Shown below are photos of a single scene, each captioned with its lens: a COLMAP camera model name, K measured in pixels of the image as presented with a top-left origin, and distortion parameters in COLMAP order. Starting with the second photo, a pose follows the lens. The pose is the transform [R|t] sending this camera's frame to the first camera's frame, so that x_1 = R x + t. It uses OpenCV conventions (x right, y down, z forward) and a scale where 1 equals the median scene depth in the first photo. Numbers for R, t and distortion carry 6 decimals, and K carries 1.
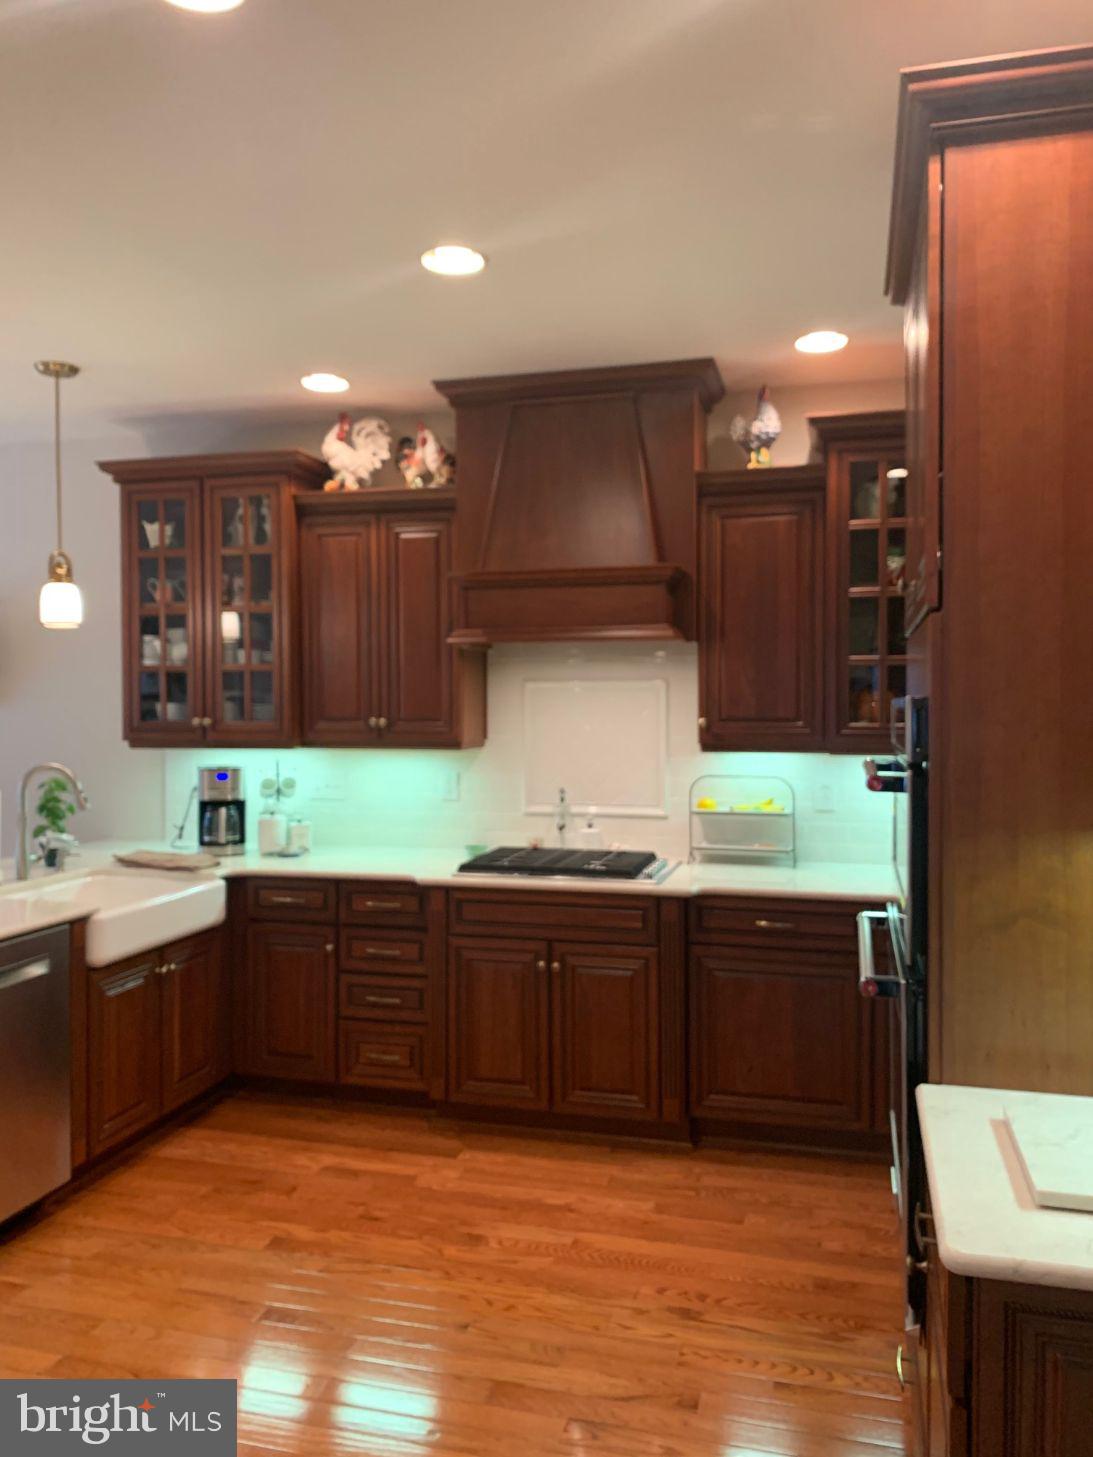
lens RADIAL K [[1100.3, 0, 540.3], [0, 1100.3, 726.0], [0, 0, 1]] dist [0.050931, -0.099245]
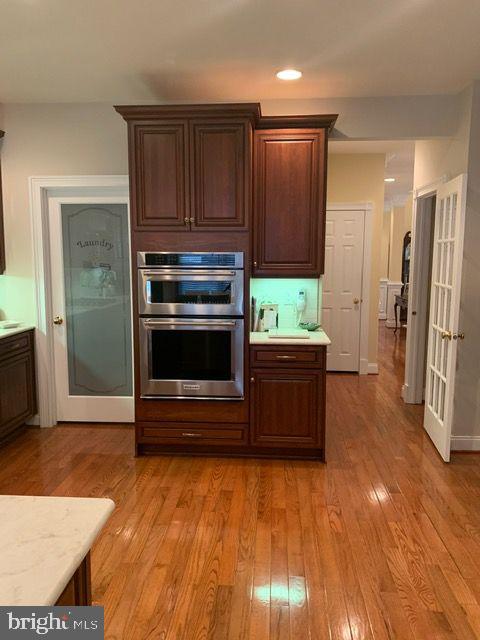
lens RADIAL K [[483.3, 0, 237.3], [0, 483.3, 318.9], [0, 0, 1]] dist [0.050931, -0.099245]
pose [[-0.185518, -0.120906, 0.975174, -0.806544], [0.015257, 0.991927, 0.125885, -0.003658], [-0.982522, 0.038232, -0.182175, 0.737307]]
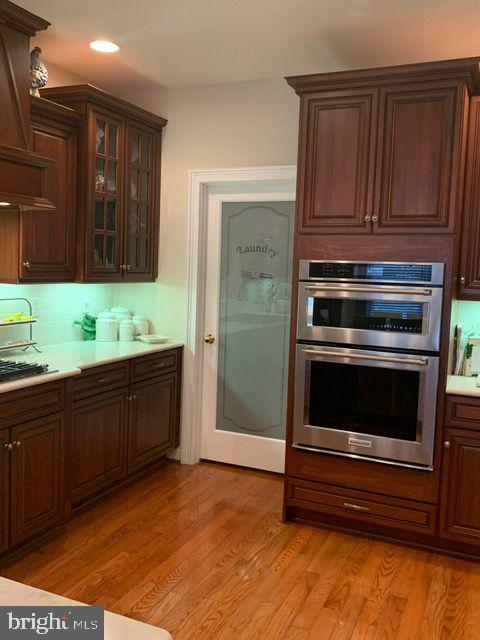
lens RADIAL K [[579.3, 0, 237.9], [0, 579.3, 316.7], [0, 0, 1]] dist [0.058772, -0.139198]
pose [[0.158638, -0.077440, 0.984295, -0.720739], [-0.017662, 0.996537, 0.081250, -0.000255], [-0.987179, -0.030274, 0.156721, 0.702667]]
